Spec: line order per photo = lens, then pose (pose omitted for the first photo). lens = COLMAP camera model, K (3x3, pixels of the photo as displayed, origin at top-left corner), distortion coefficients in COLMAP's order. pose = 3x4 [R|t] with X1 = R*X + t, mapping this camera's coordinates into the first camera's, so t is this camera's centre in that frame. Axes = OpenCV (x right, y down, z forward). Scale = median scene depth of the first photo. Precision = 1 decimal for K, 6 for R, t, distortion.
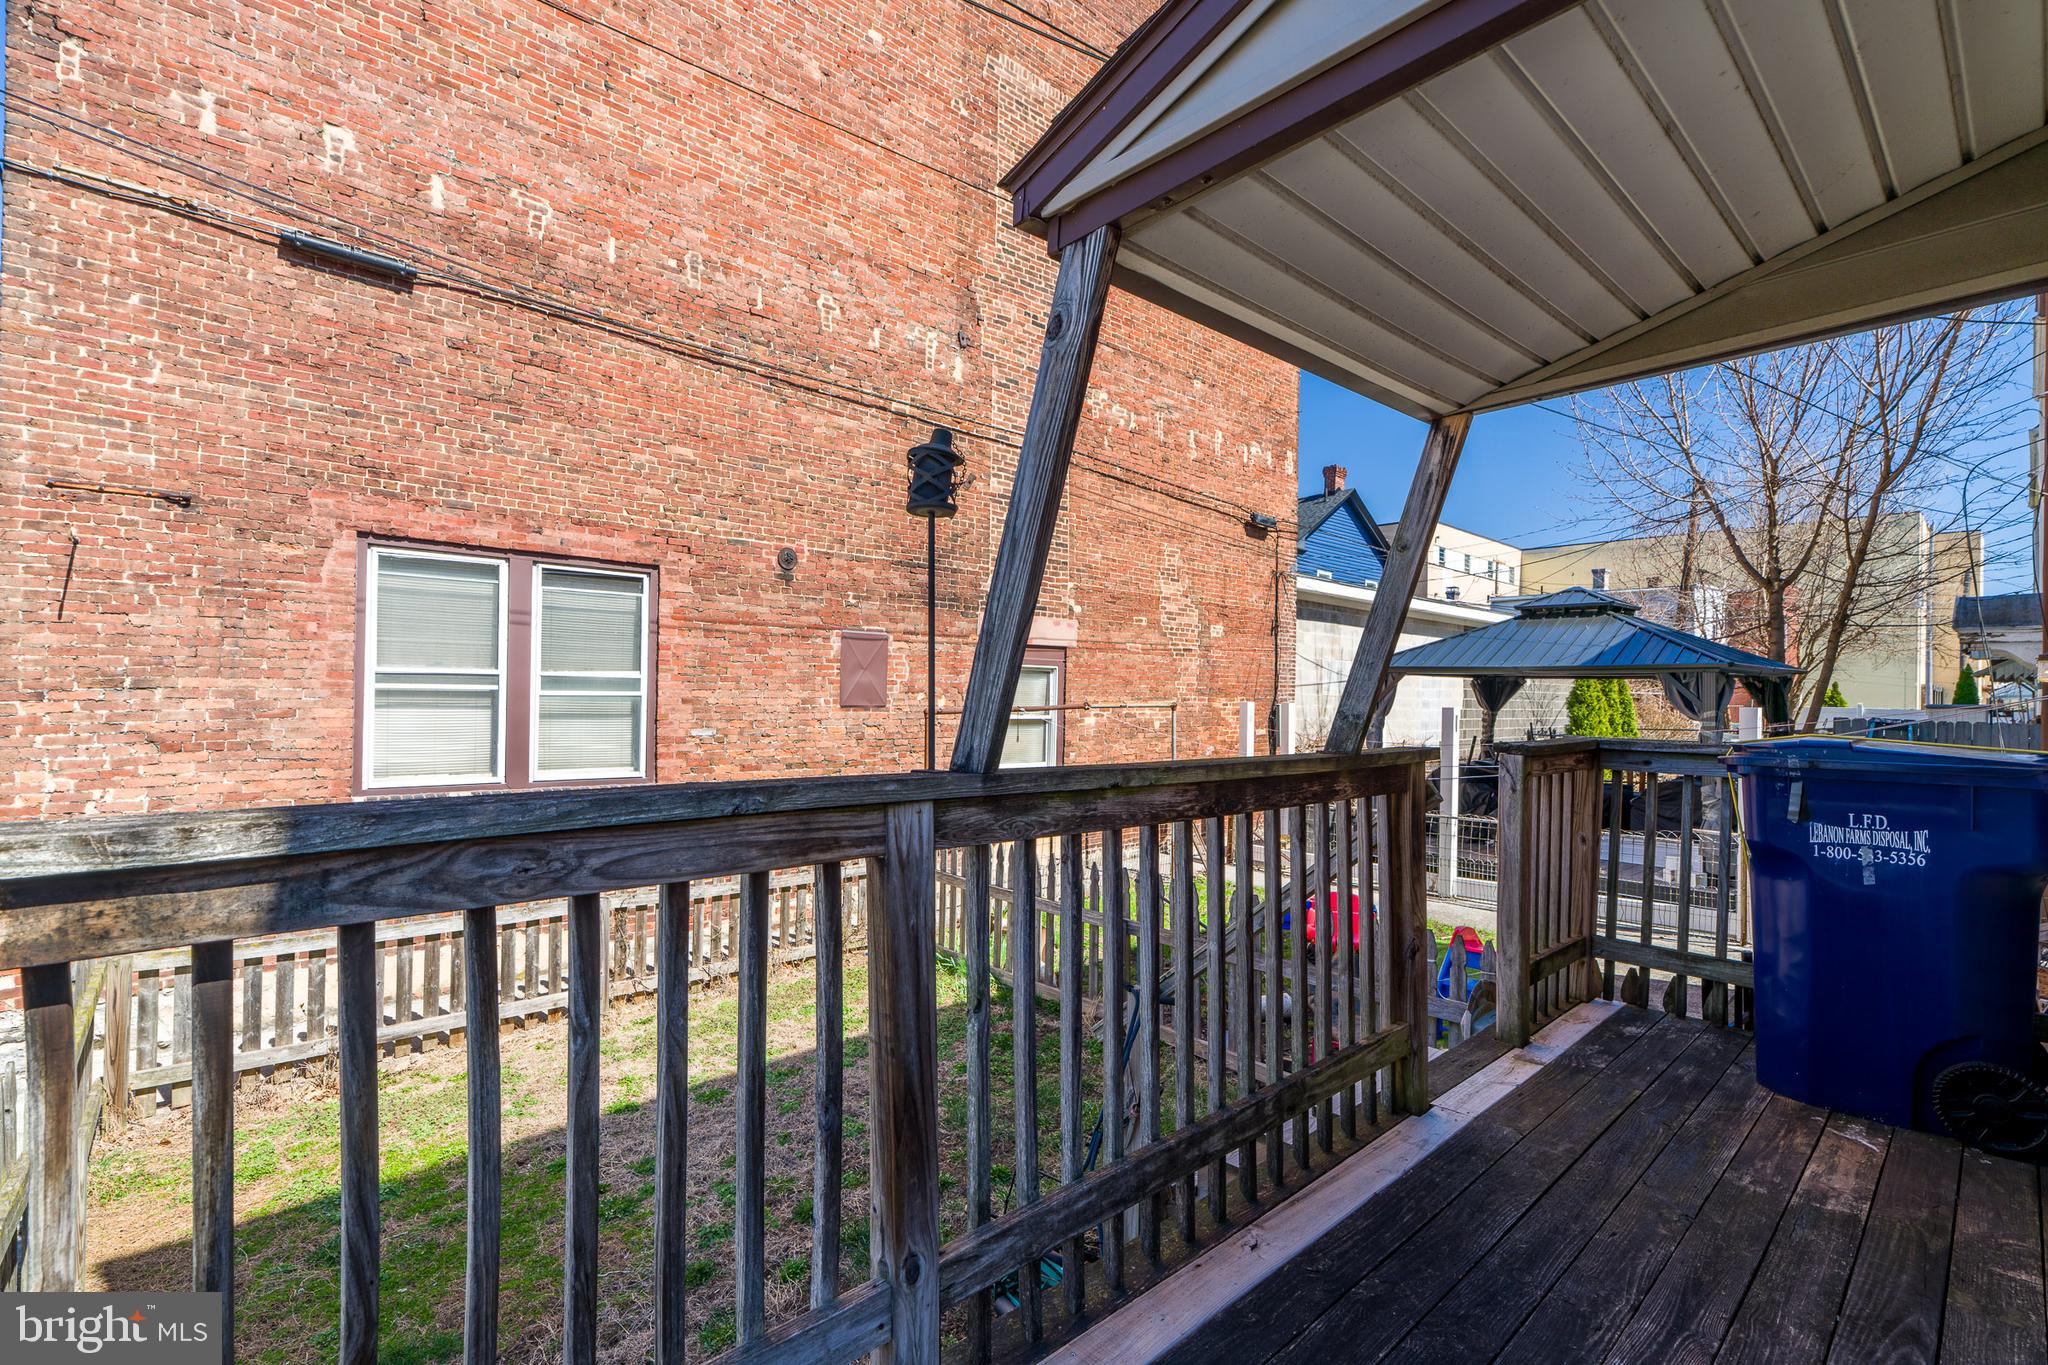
lens RADIAL K [[919.8, 0, 1017.6], [0, 919.8, 688.2], [0, 0, 1]] dist [-0.003402, -0.000181]
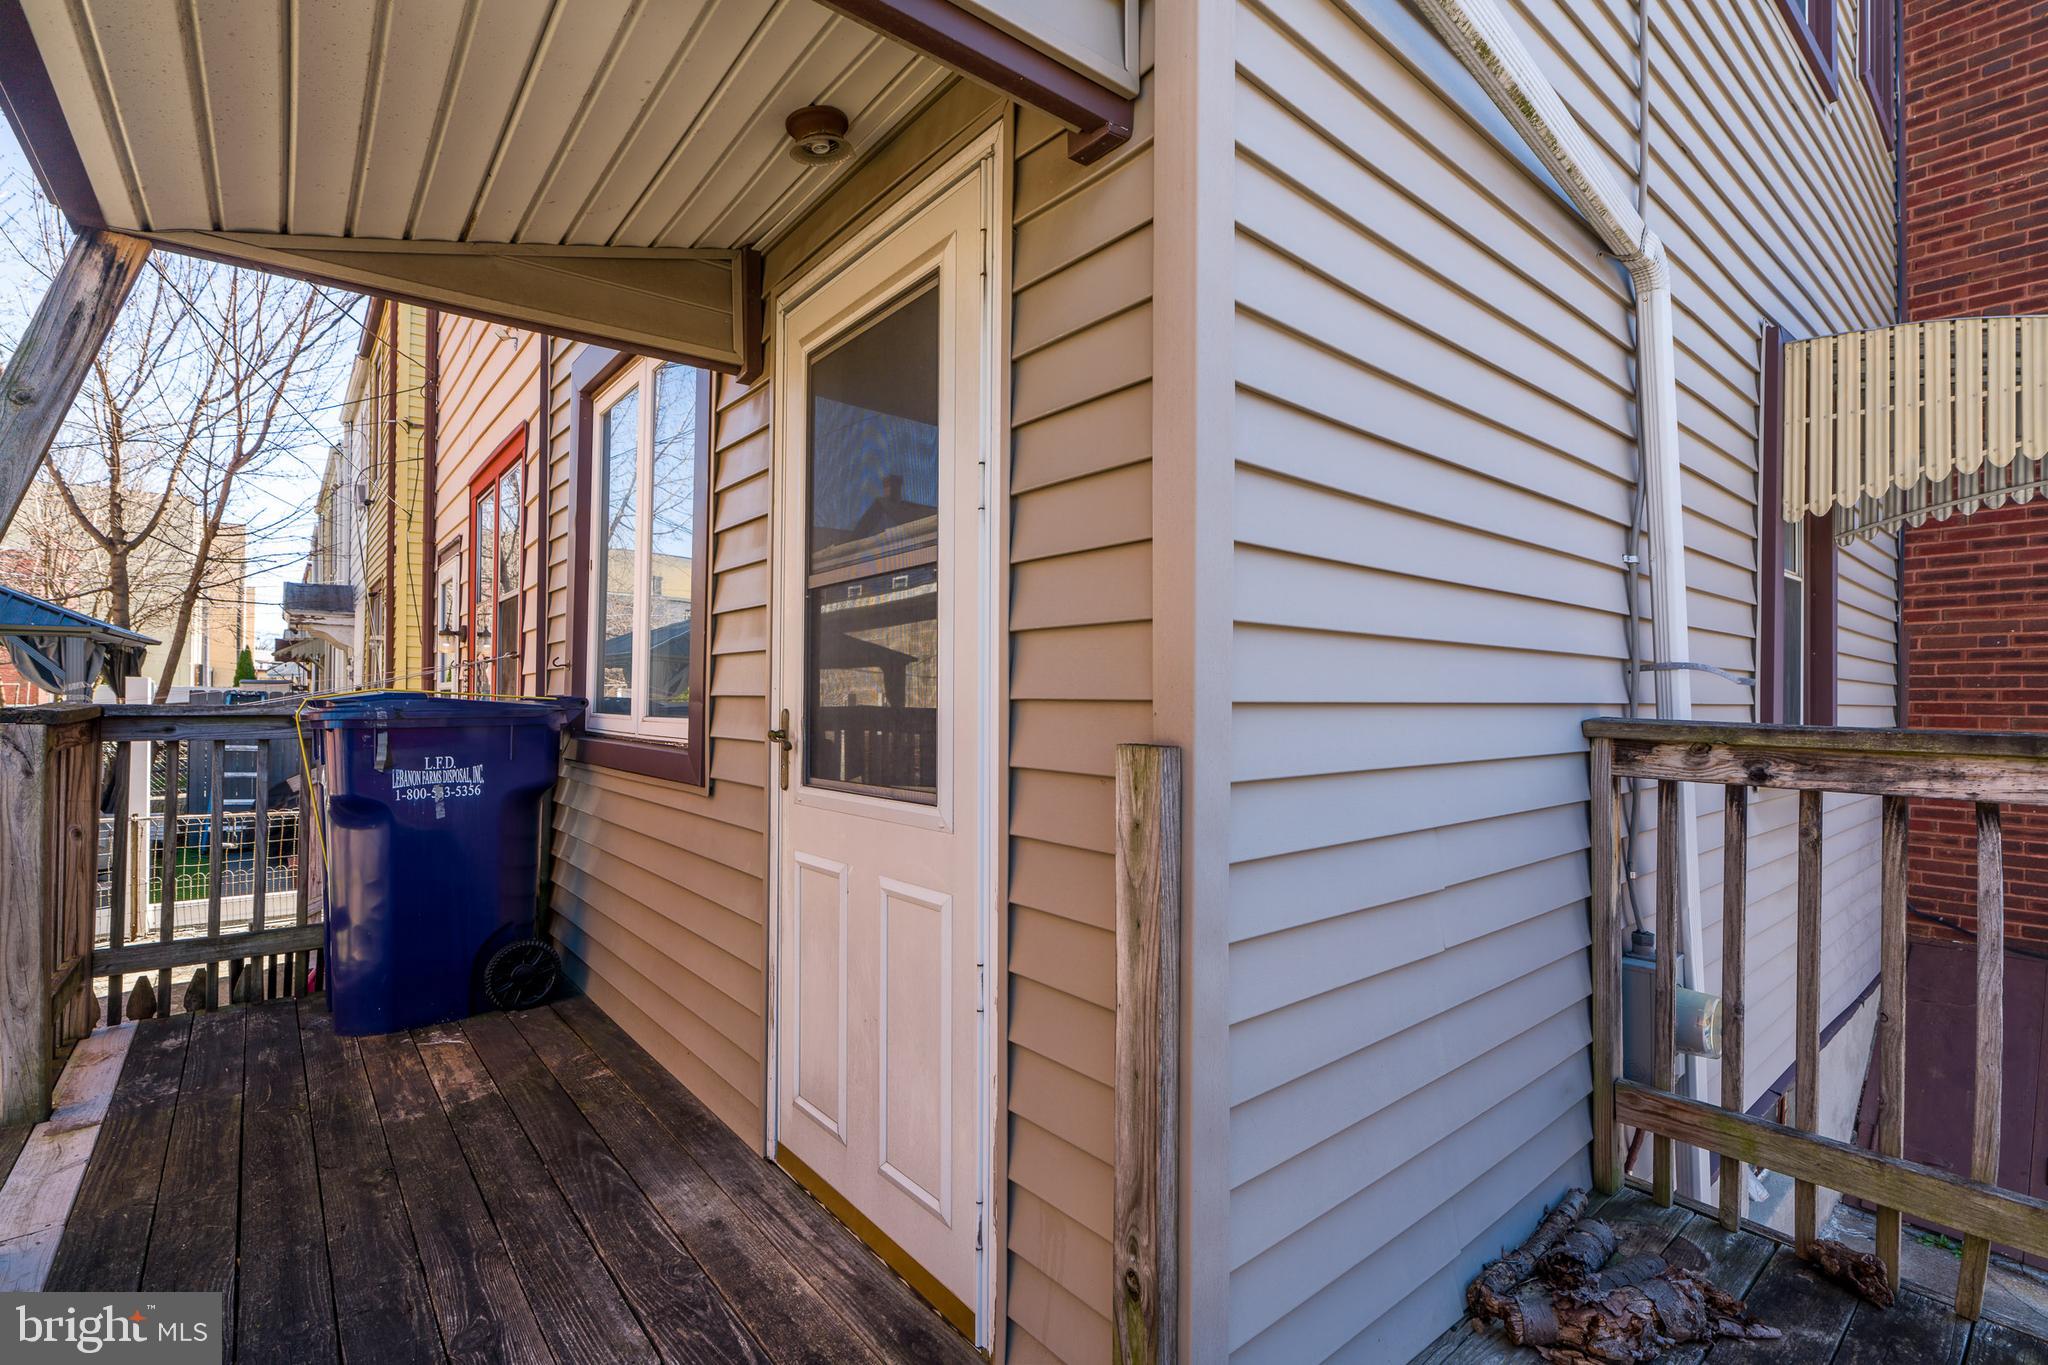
lens RADIAL K [[919.8, 0, 1017.6], [0, 919.8, 688.2], [0, 0, 1]] dist [-0.003402, -0.000181]
pose [[0.049595, -0.007800, 0.998739, -0.152149], [-0.013504, 0.999873, 0.008479, 0.029310], [-0.998678, -0.013907, 0.049483, 0.200125]]
